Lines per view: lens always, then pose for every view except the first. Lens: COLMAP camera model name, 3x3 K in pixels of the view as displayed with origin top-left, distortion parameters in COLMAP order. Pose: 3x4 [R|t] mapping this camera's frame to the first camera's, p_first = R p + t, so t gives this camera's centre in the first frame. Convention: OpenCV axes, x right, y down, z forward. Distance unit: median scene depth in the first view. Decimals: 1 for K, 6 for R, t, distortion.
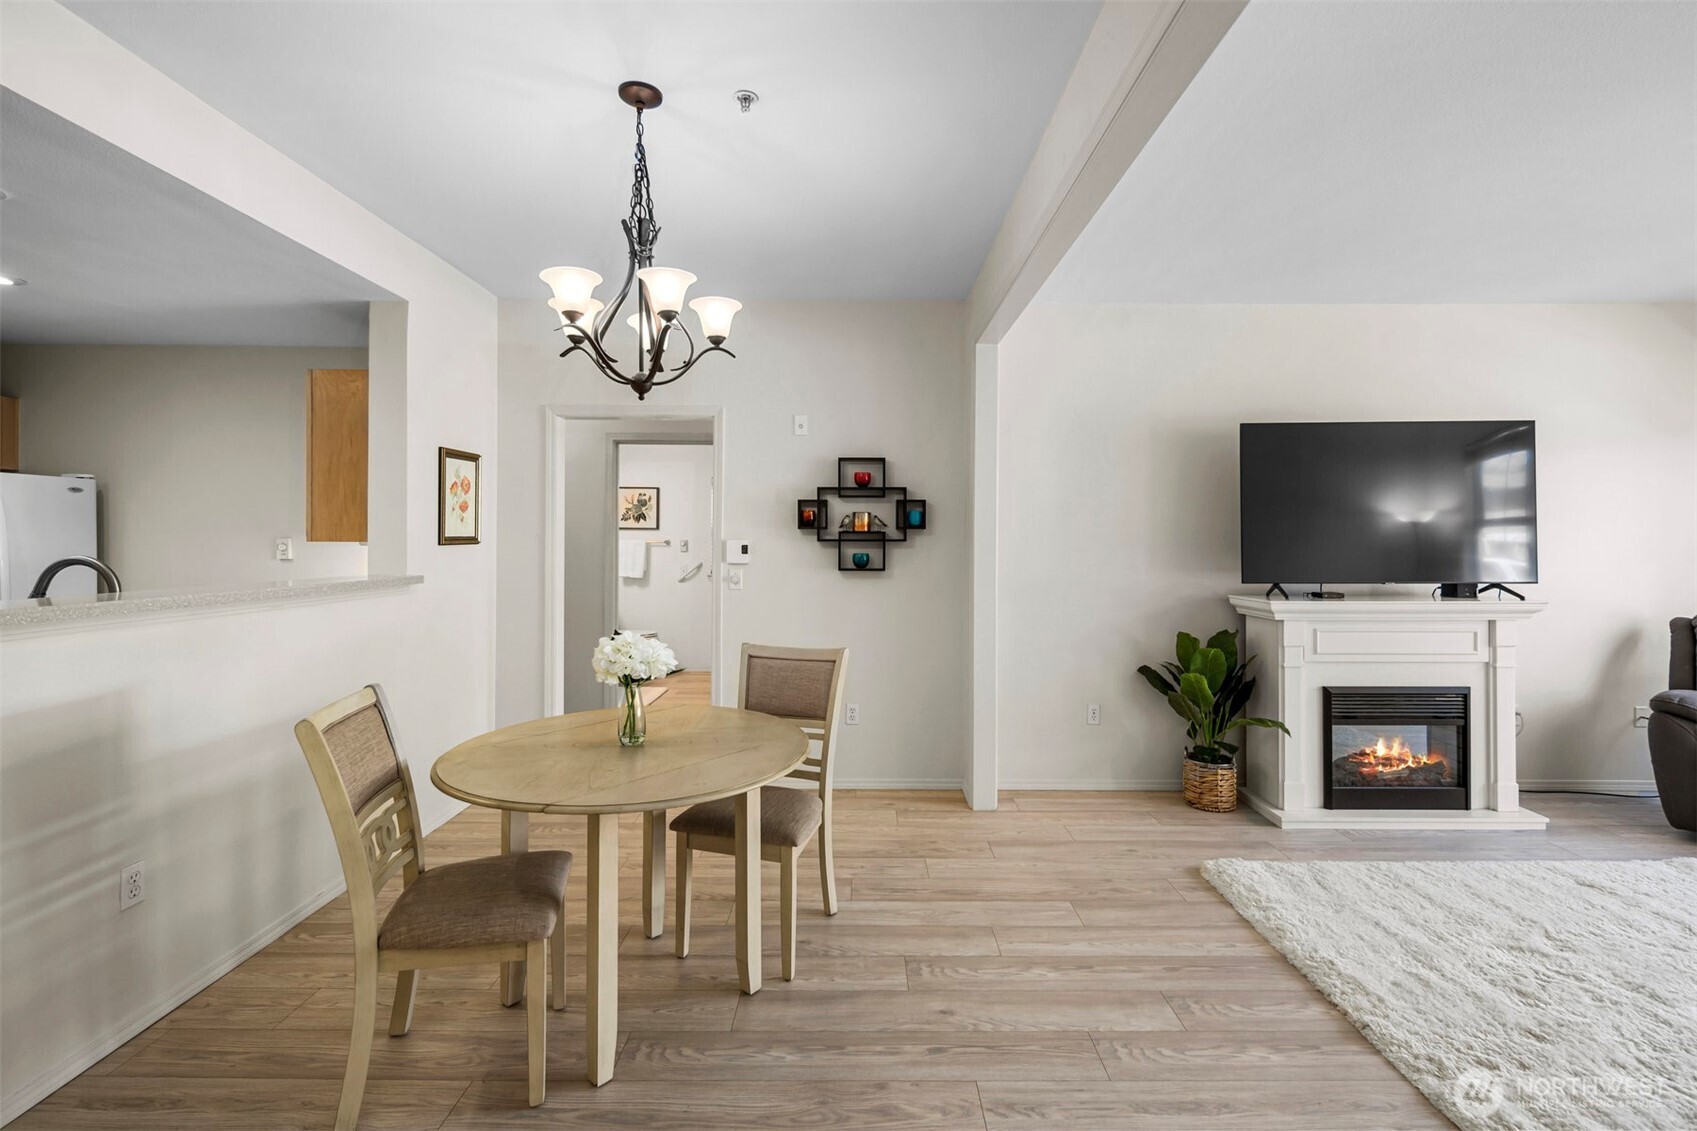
lens RADIAL K [[751.5, 0, 866.3], [0, 751.5, 536.3], [0, 0, 1]] dist [0.006950, -0.002607]
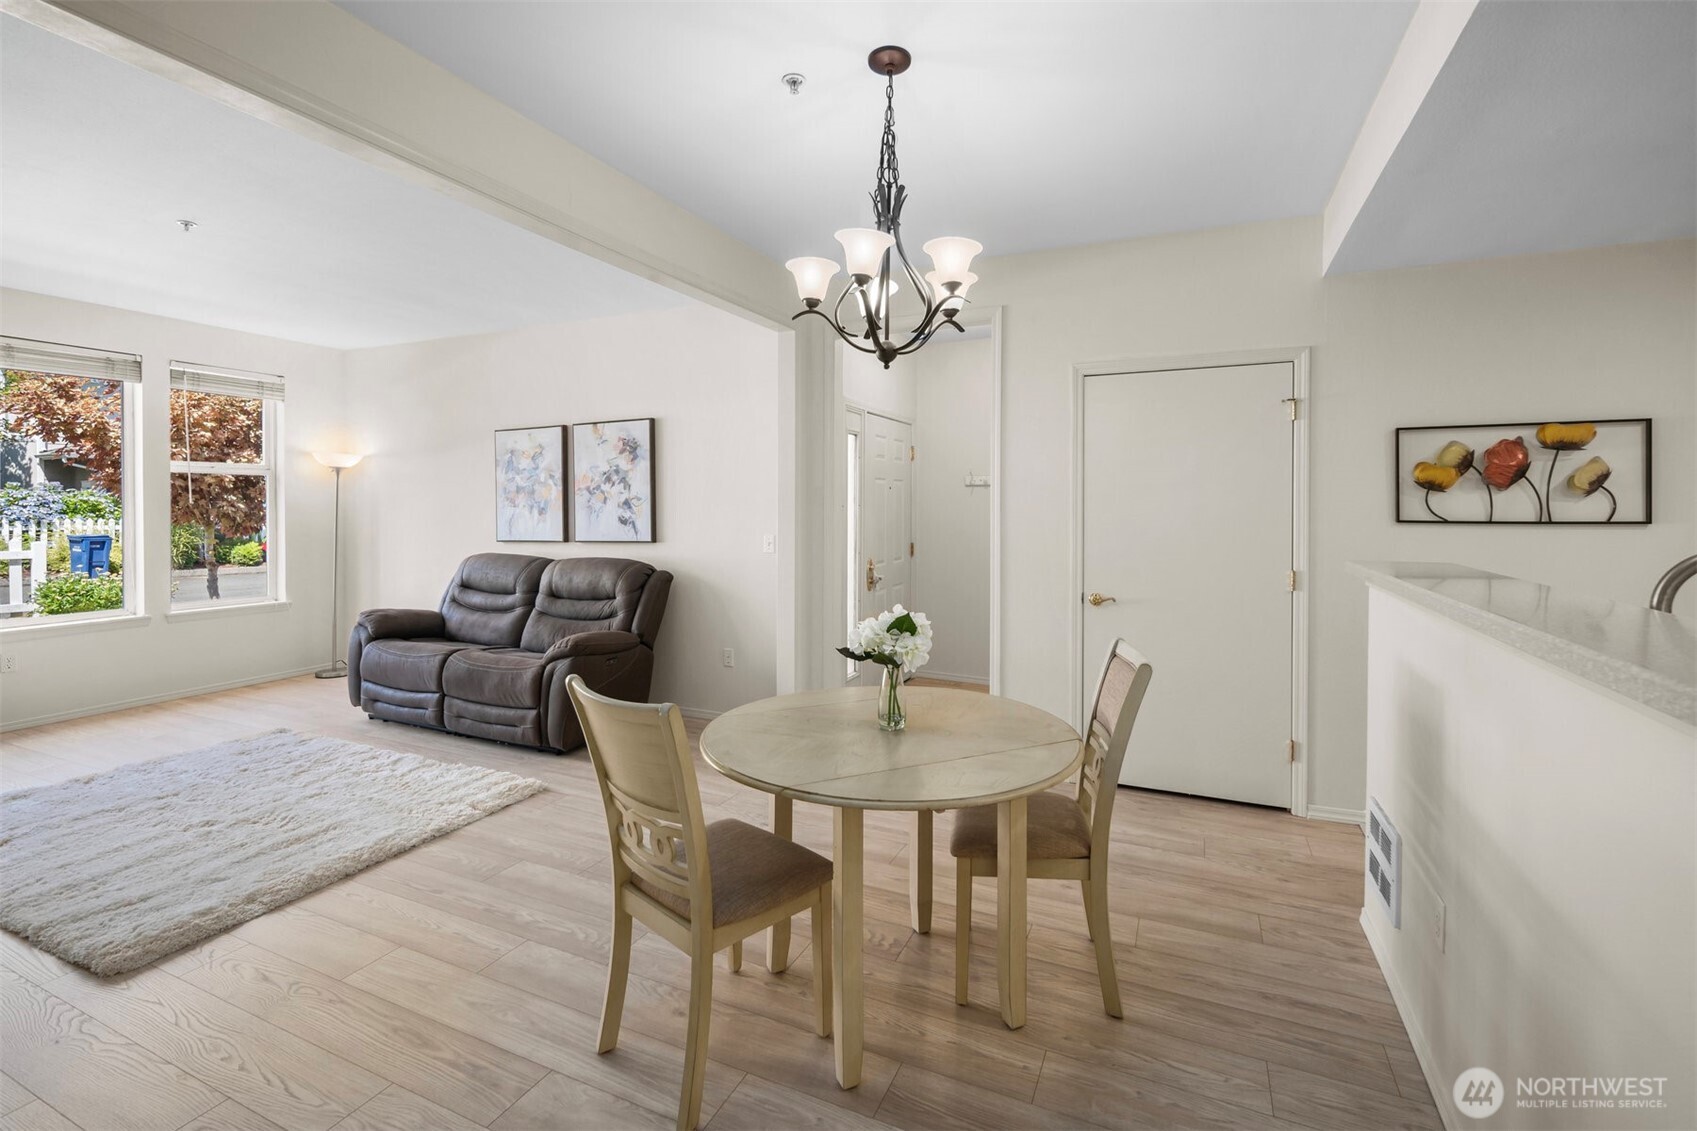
lens RADIAL K [[751.5, 0, 856.7], [0, 751.5, 507.3], [0, 0, 1]] dist [0.006950, -0.002607]
pose [[-0.907239, -0.008075, 0.420539, -0.404690], [-0.008697, 0.999962, 0.000439, -0.000252], [-0.420526, -0.003259, -0.907275, 1.139500]]
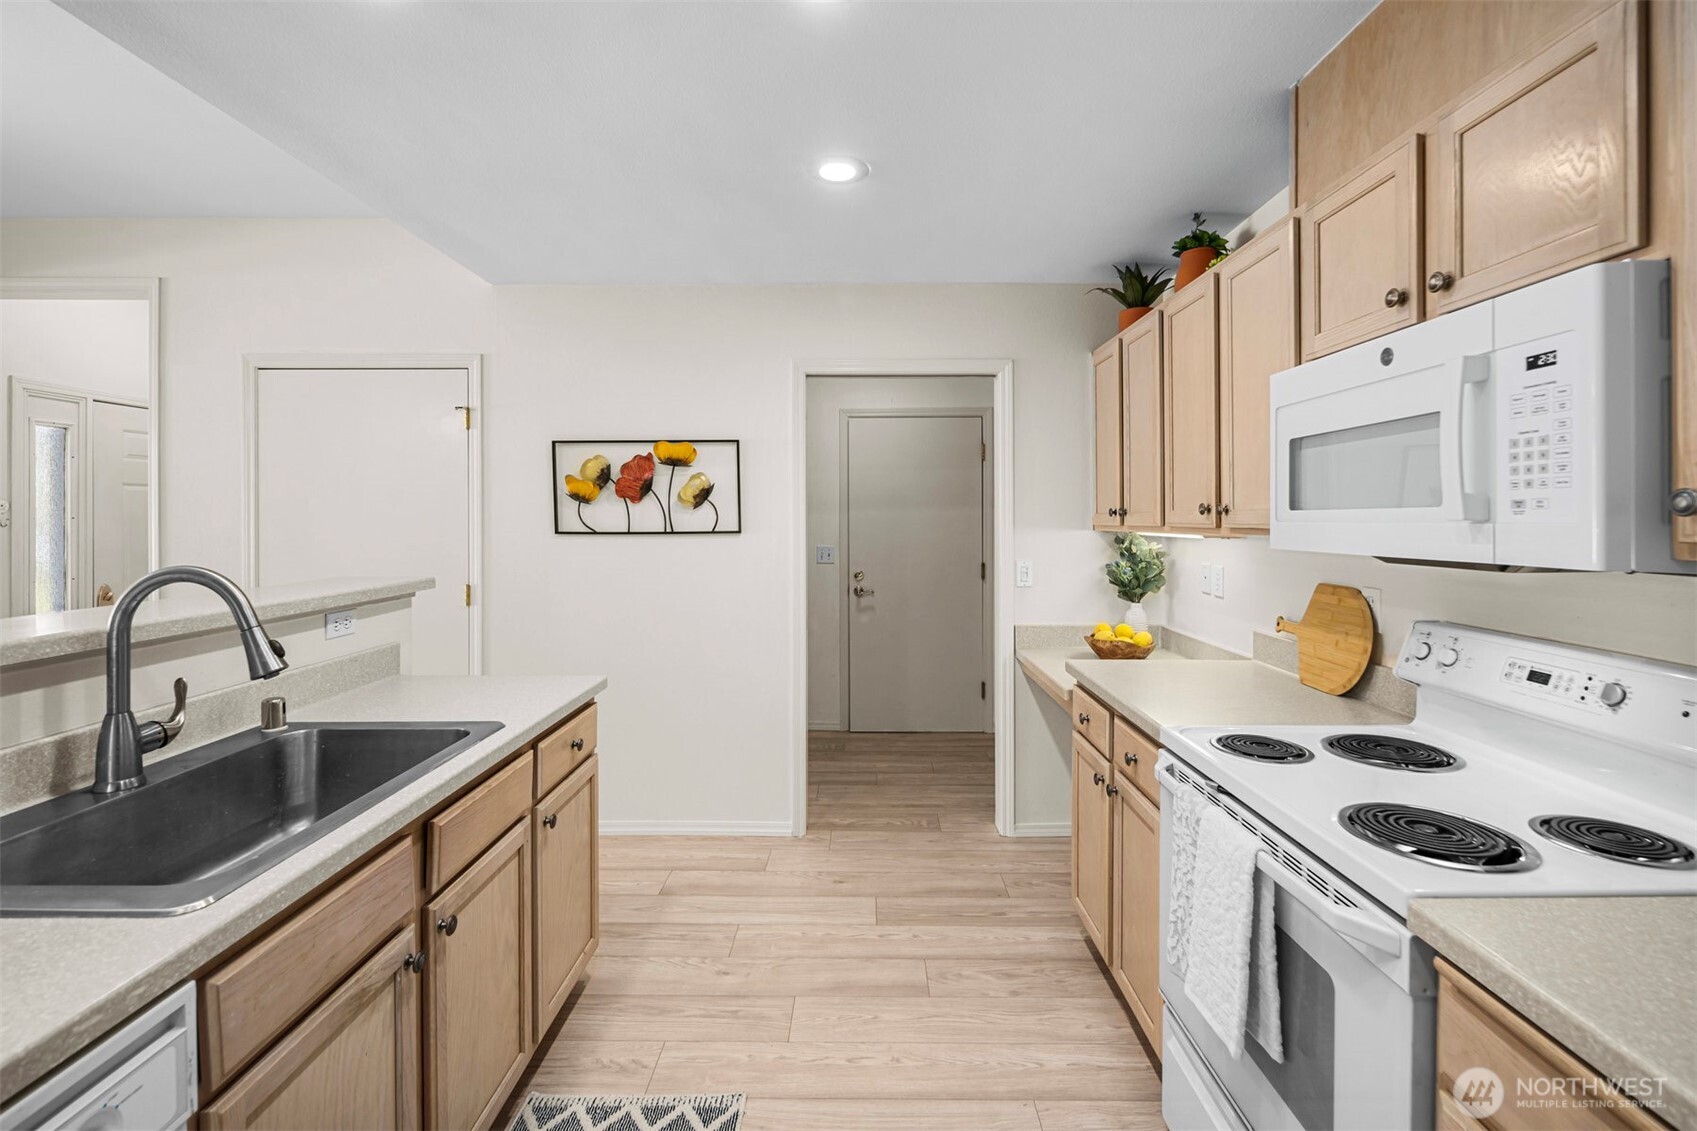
lens RADIAL K [[737.3, 0, 861.2], [0, 737.3, 535.1], [0, 0, 1]] dist [-0.013910, -0.000118]
pose [[-0.999949, -0.007041, 0.007241, -0.962520], [-0.006883, 0.999742, 0.021632, -0.007201], [-0.007392, 0.021581, -0.999740, 0.952295]]
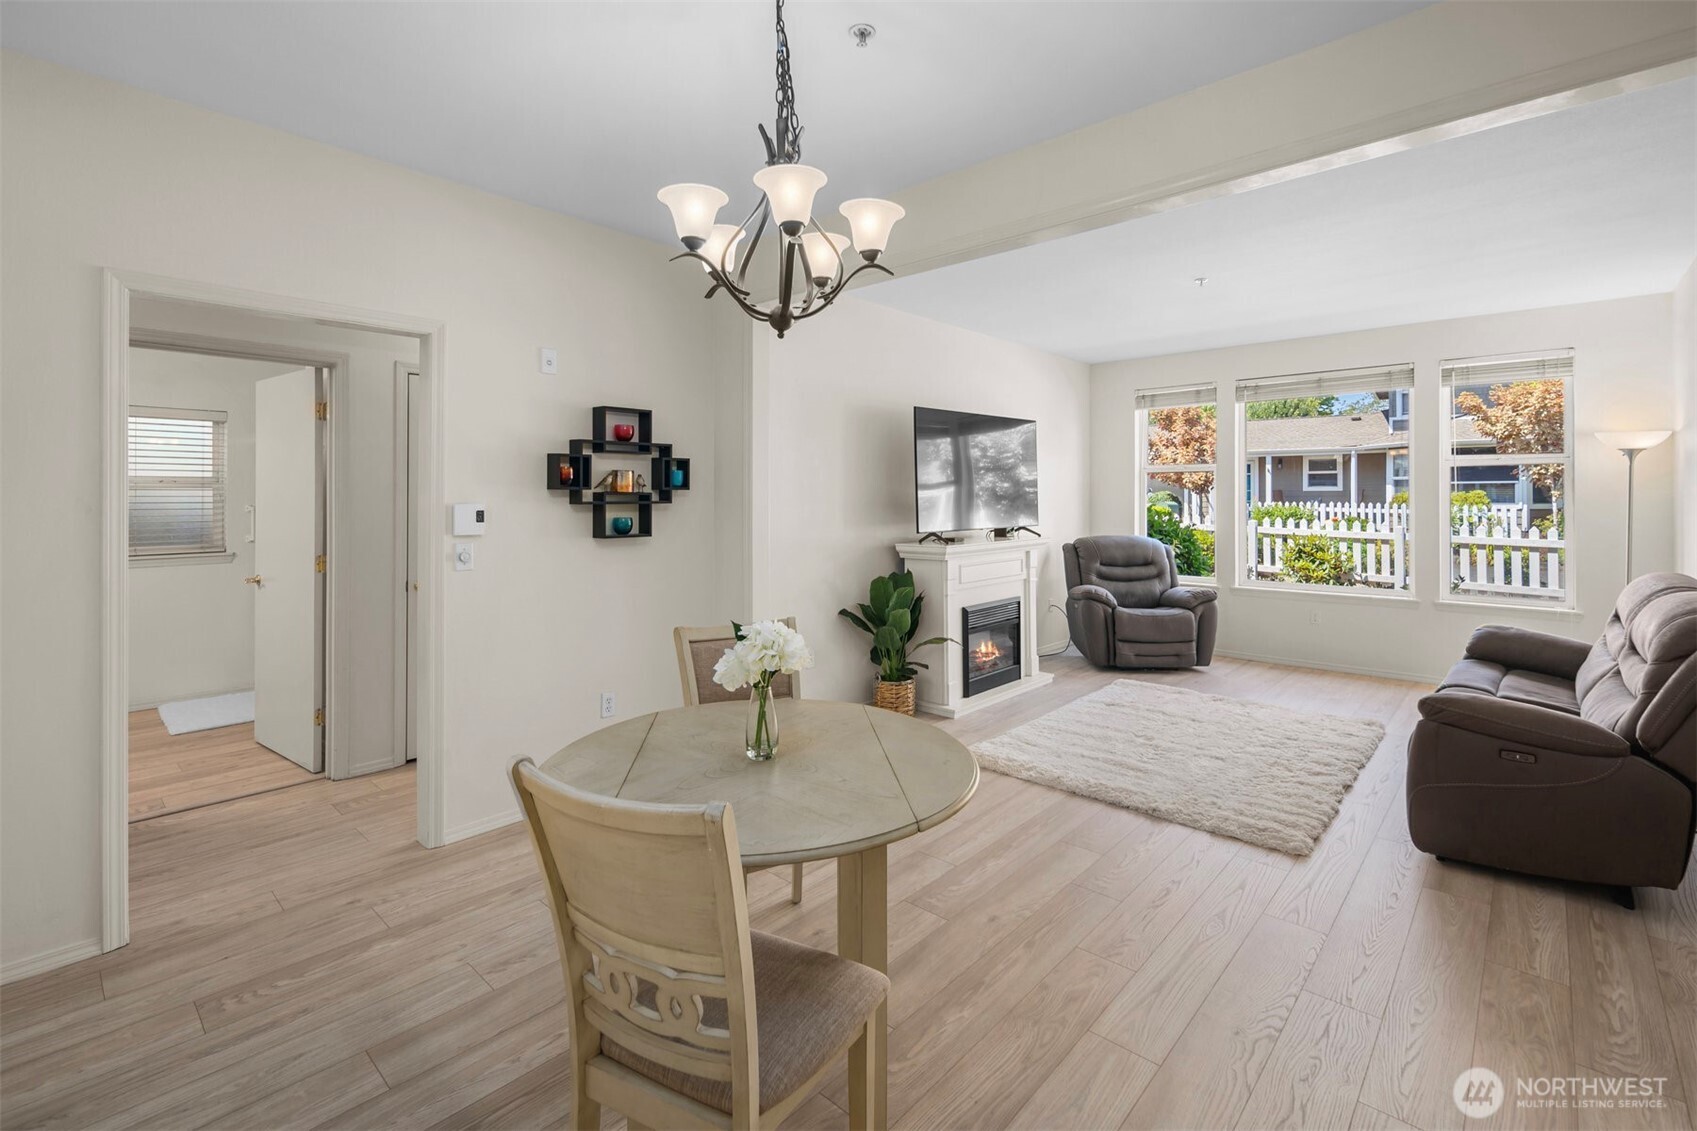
lens RADIAL K [[751.5, 0, 862.1], [0, 751.5, 493.5], [0, 0, 1]] dist [0.006950, -0.002607]
pose [[0.676069, -0.002190, 0.736835, -0.507232], [0.002190, 0.999997, 0.000963, -0.005975], [-0.736835, 0.000962, 0.676072, 0.223248]]
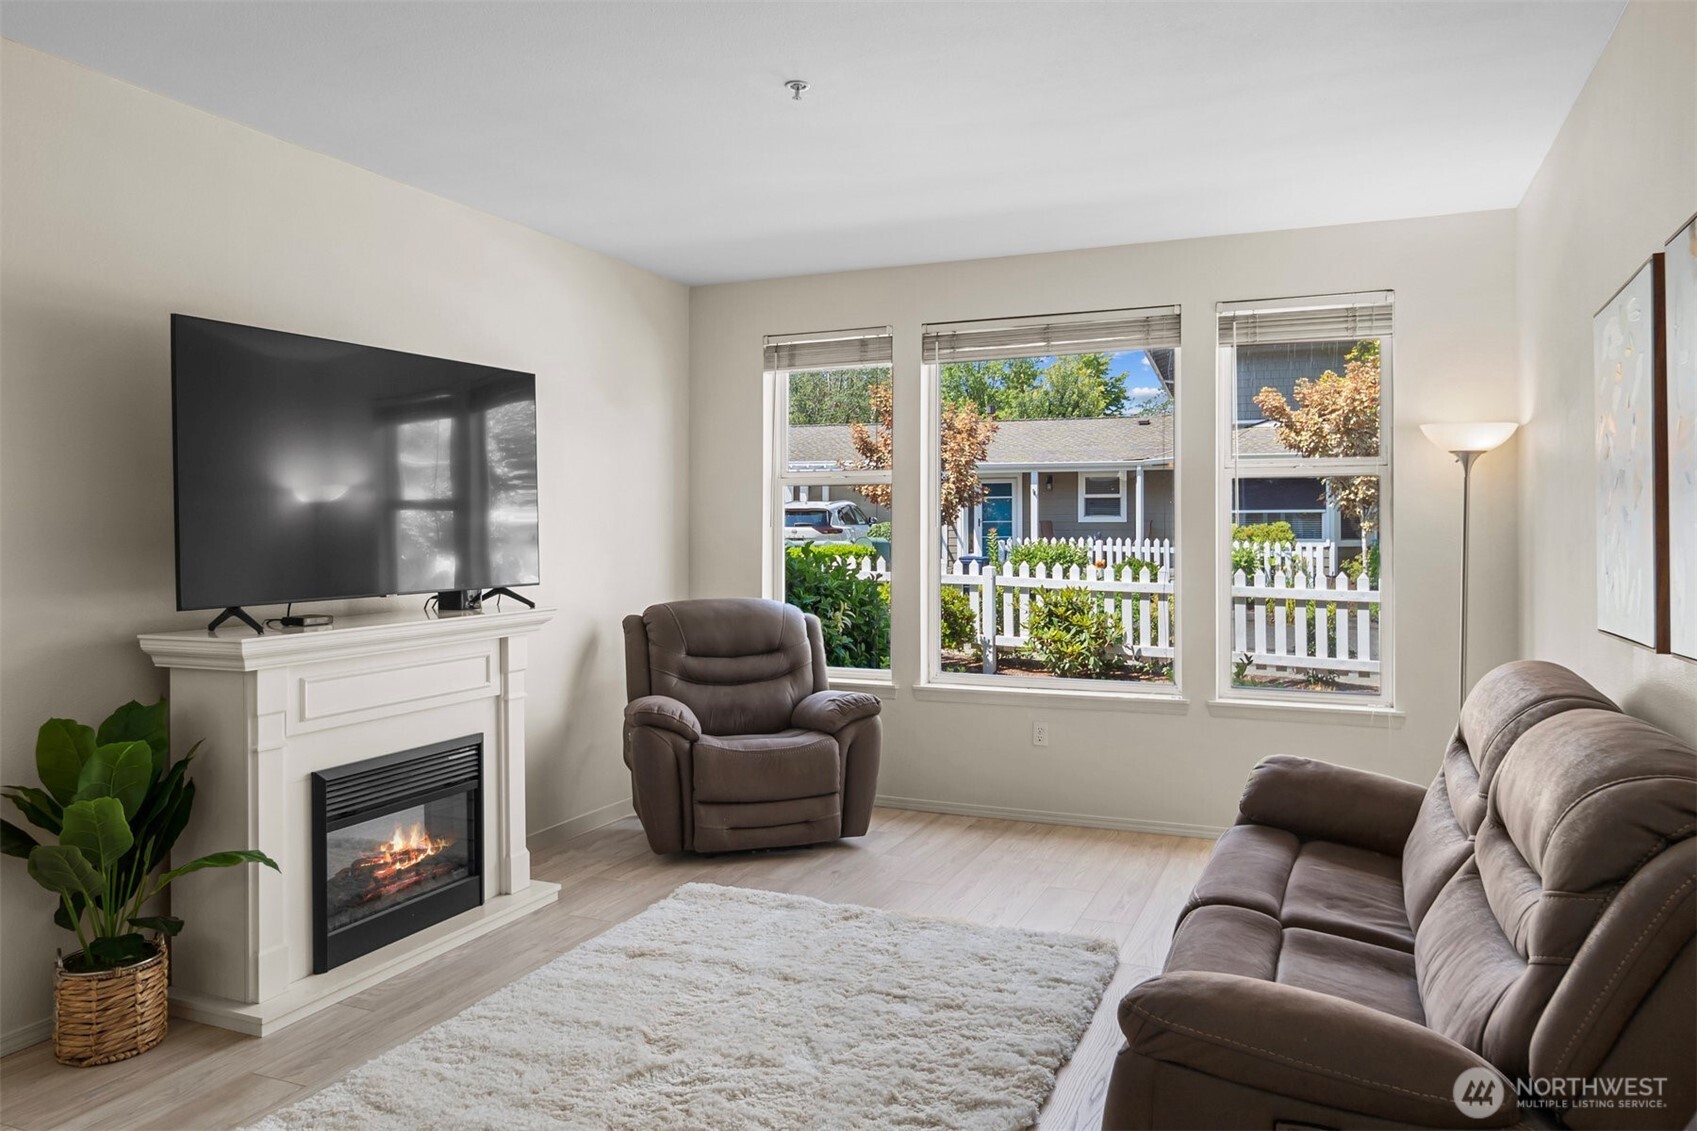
lens RADIAL K [[1152.7, 0, 862.5], [0, 1152.7, 524.2], [0, 0, 1]] dist [0.001367, 0.005528]
pose [[0.397831, 0.000365, 0.917458, -0.065870], [-0.000365, 1.000000, -0.000240, 0.000474], [-0.917458, -0.000240, 0.397832, 0.228530]]
